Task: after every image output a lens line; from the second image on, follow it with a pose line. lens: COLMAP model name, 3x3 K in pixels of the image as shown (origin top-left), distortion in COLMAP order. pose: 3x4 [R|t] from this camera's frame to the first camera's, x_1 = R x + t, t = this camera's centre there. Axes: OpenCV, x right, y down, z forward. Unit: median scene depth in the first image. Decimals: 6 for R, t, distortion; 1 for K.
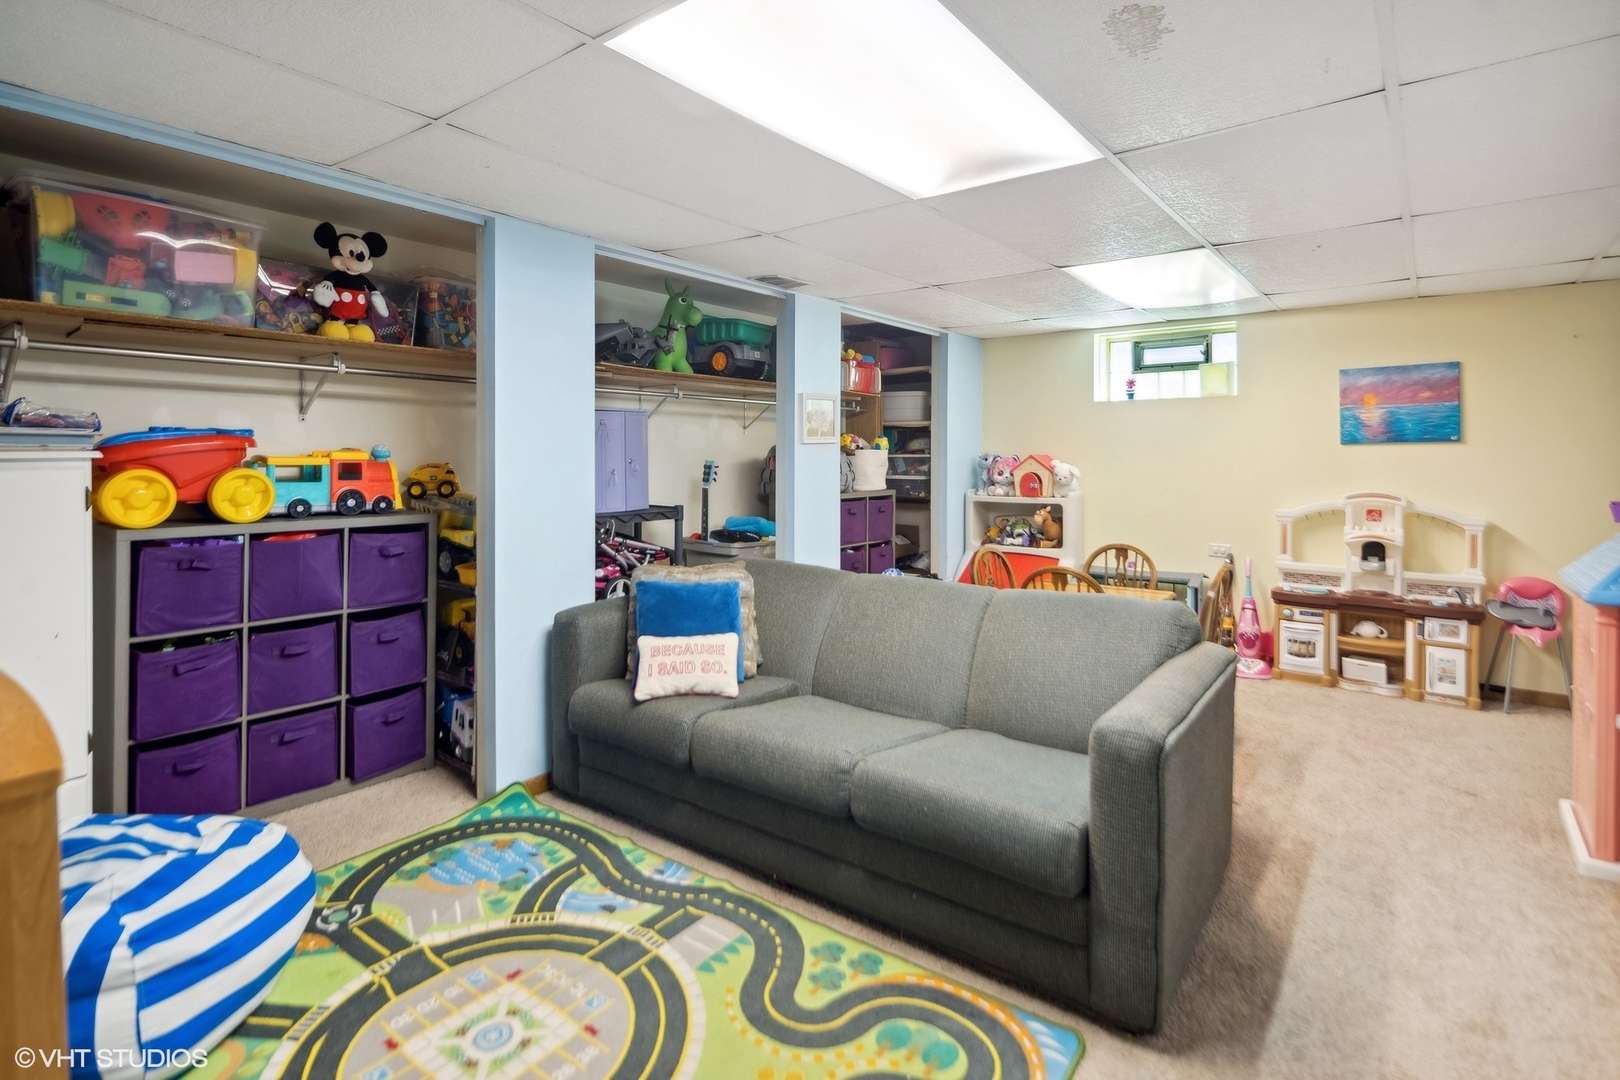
lens RADIAL K [[808.4, 0, 808.9], [0, 808.4, 451.4], [0, 0, 1]] dist [-0.001469, 0.000165]
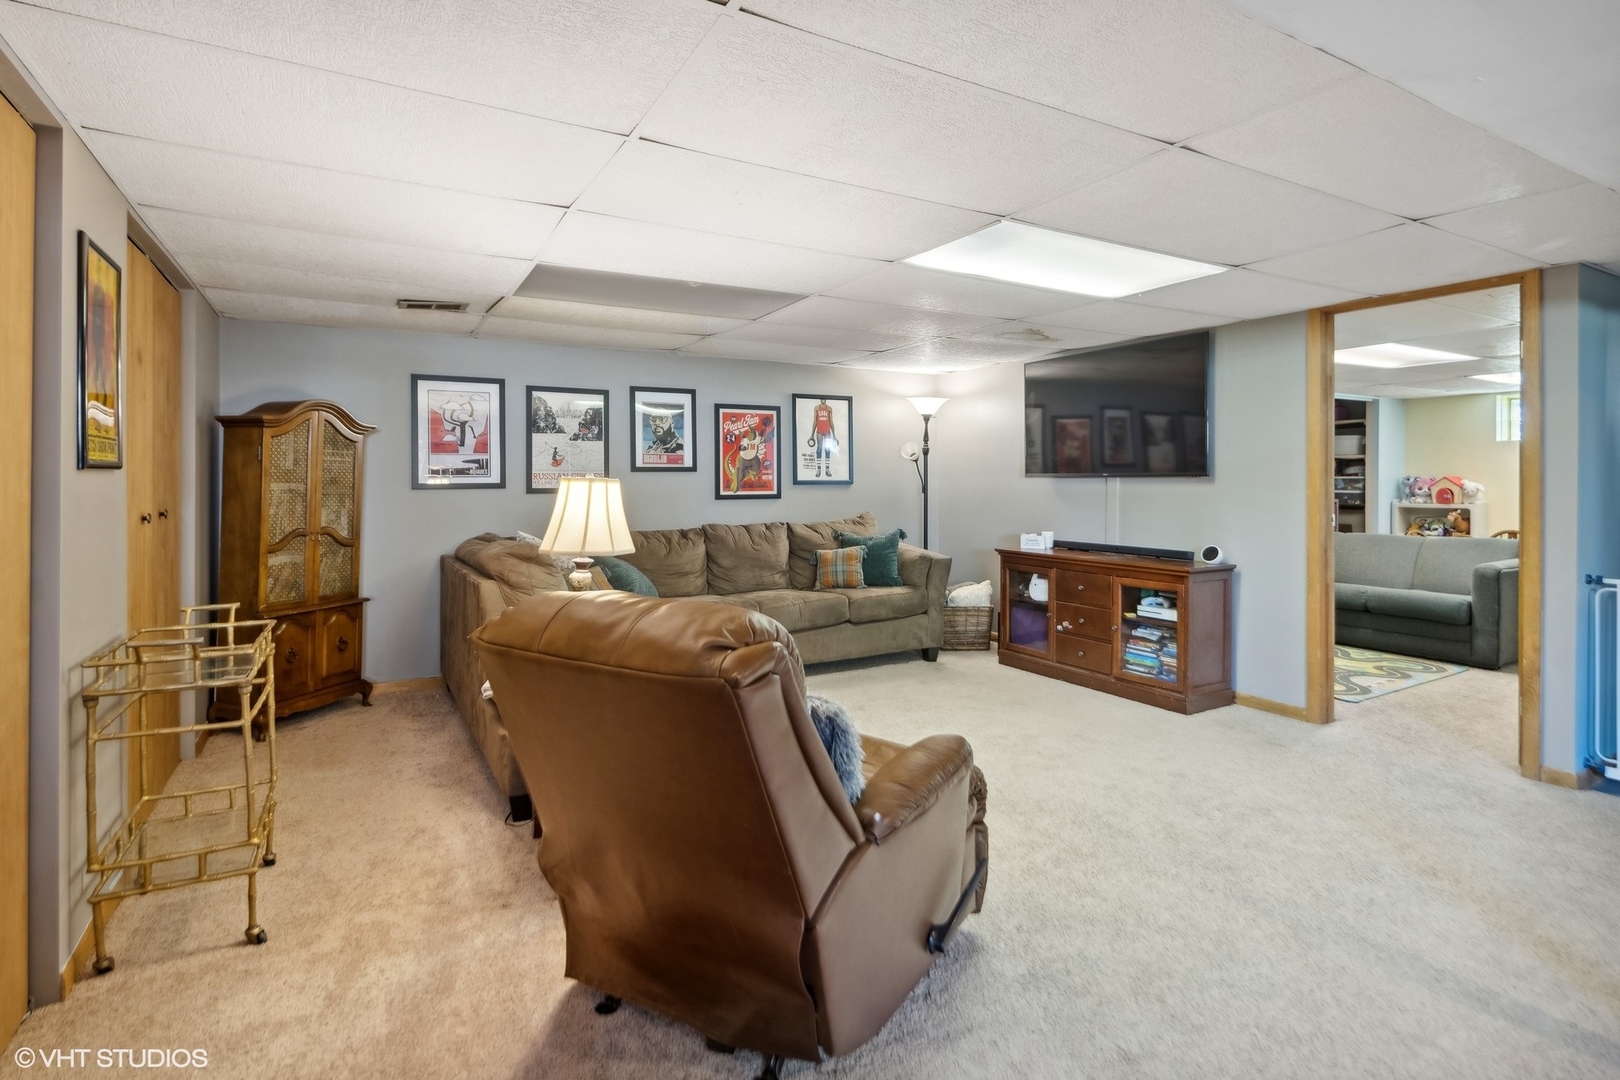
lens RADIAL K [[808.4, 0, 807.0], [0, 808.4, 476.3], [0, 0, 1]] dist [-0.001469, 0.000165]
pose [[0.922074, -0.003759, -0.386996, -0.244518], [0.004470, 0.999990, 0.000936, -0.002896], [0.386988, -0.002593, 0.922081, -0.868899]]
